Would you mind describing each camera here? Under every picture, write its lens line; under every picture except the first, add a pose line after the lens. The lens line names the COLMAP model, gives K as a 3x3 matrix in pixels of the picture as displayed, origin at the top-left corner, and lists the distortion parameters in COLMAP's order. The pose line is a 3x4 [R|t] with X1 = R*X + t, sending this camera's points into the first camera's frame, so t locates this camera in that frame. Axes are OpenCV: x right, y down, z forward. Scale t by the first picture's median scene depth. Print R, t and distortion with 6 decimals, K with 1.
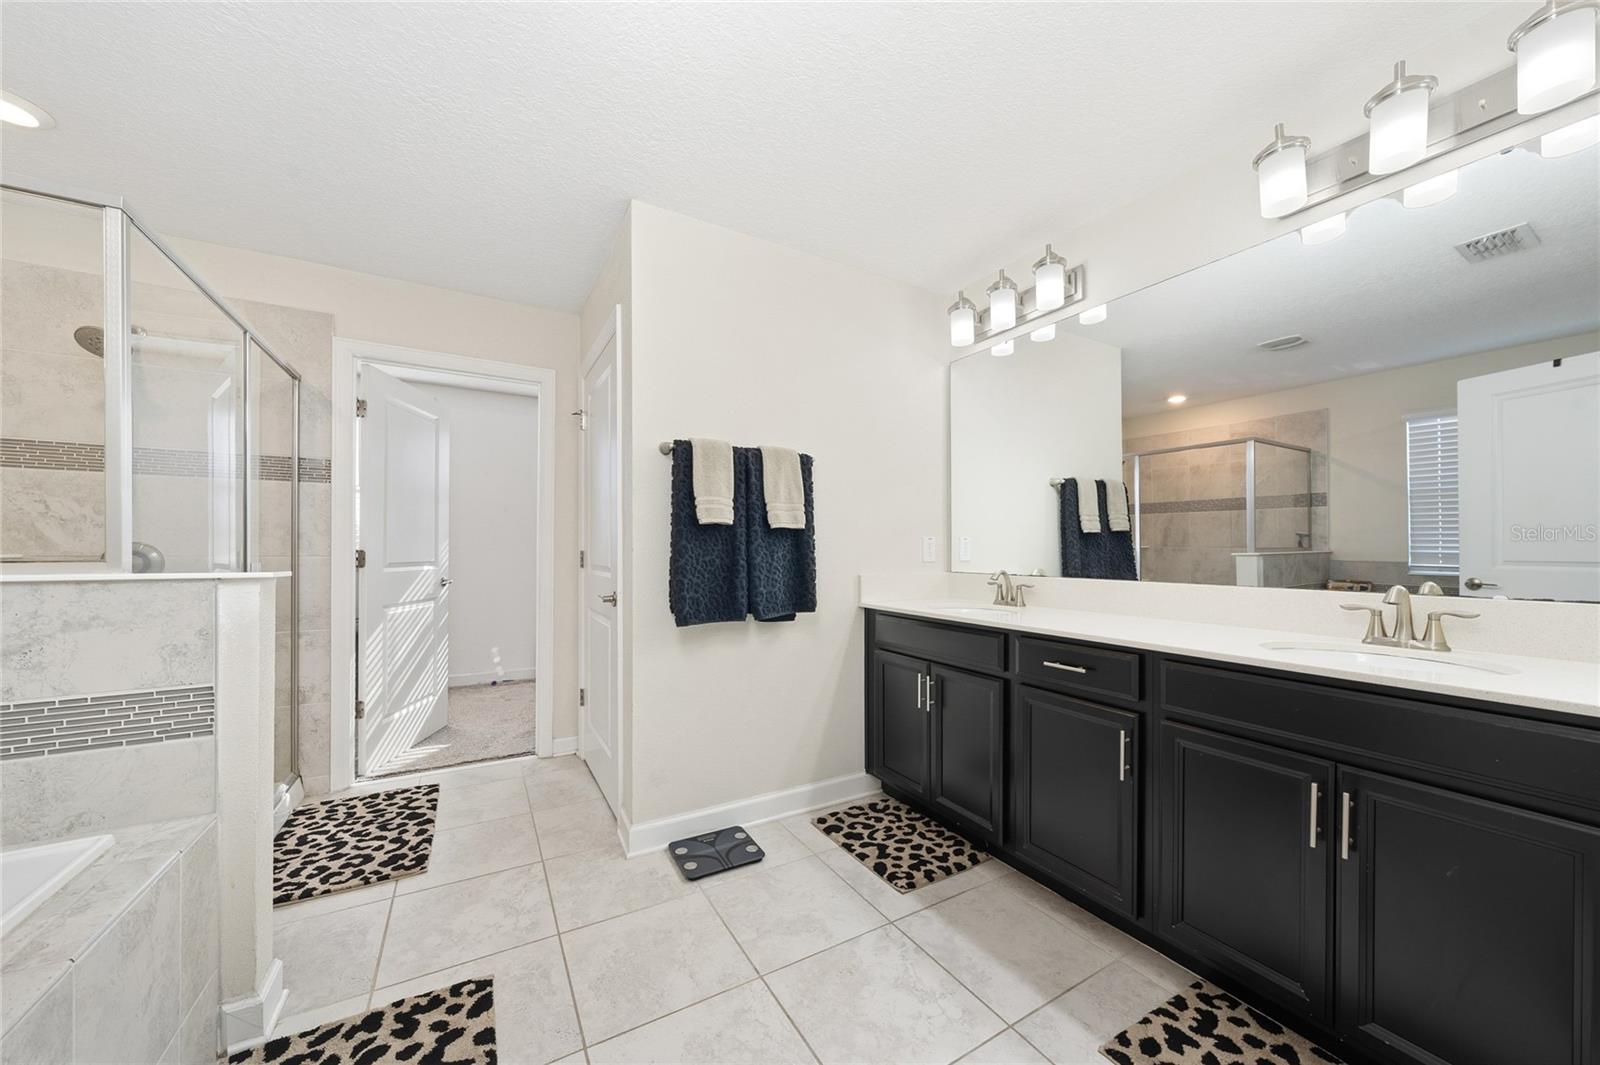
lens RADIAL K [[516.0, 0, 813.7], [0, 516.0, 554.8], [0, 0, 1]] dist [-0.009326, 0.000134]
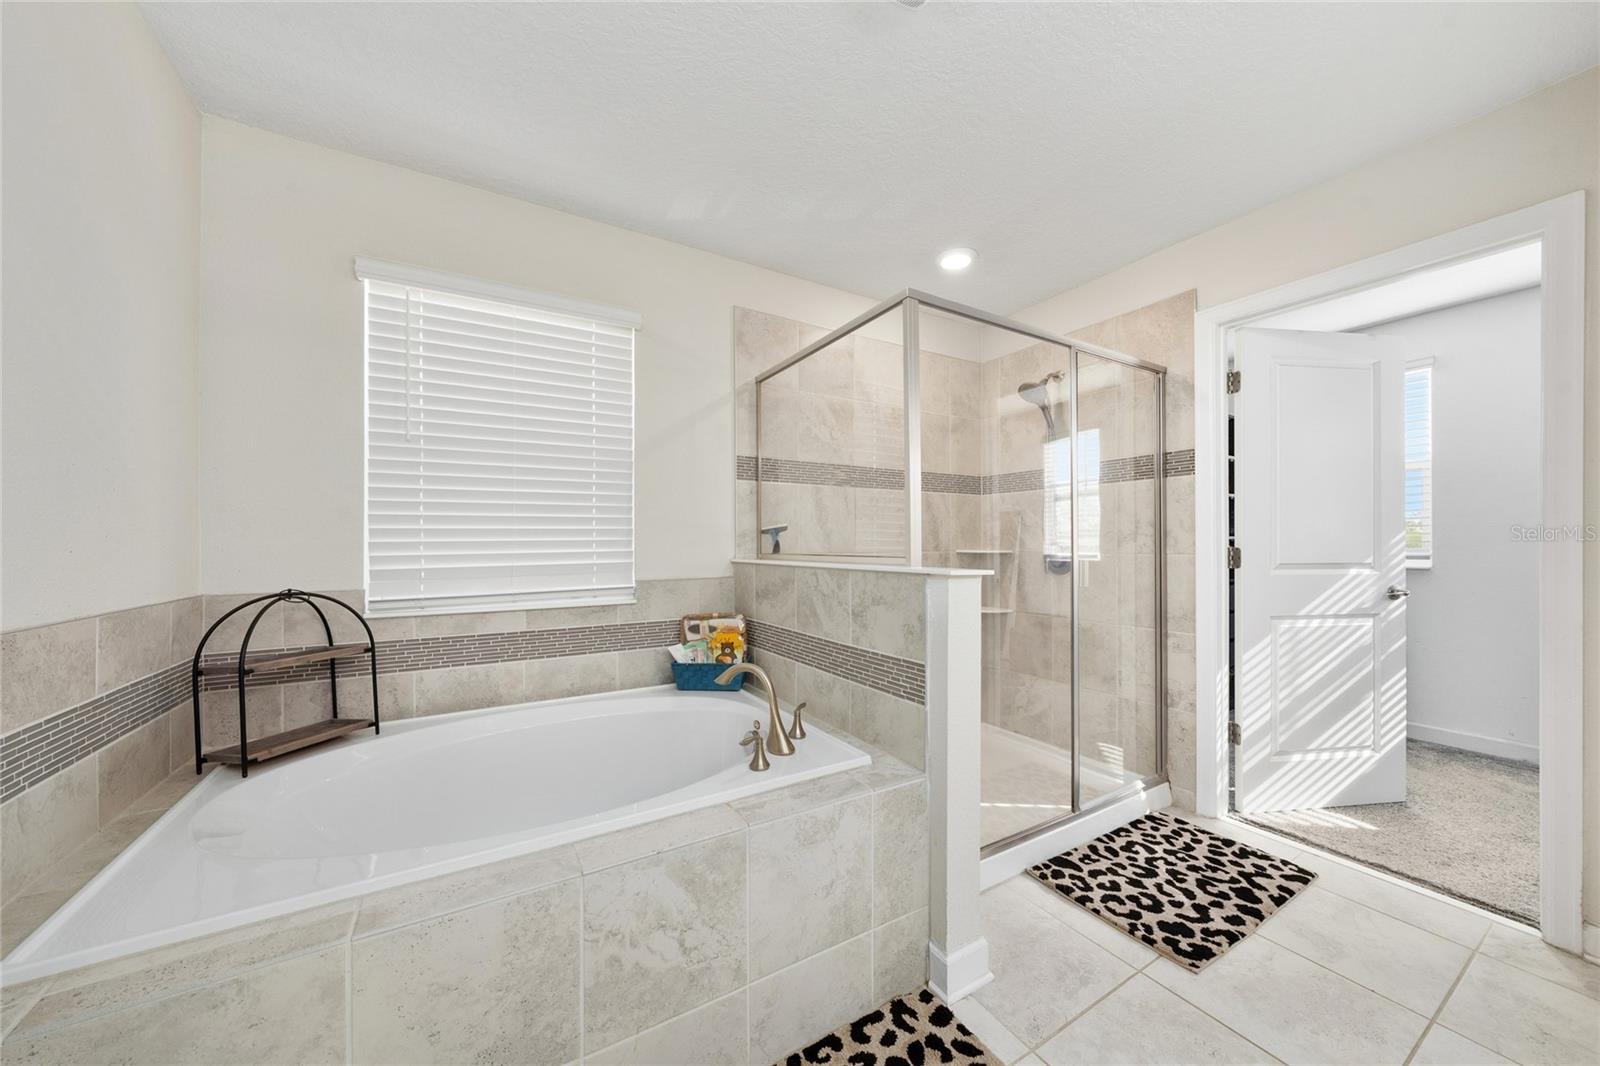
lens RADIAL K [[558.0, 0, 806.1], [0, 558.0, 544.8], [0, 0, 1]] dist [0.001679, -0.000175]
pose [[0.004327, -0.002701, -0.999987, 0.052708], [-0.007147, 0.999971, -0.002732, -0.006996], [0.999965, 0.007159, 0.004308, 0.311889]]
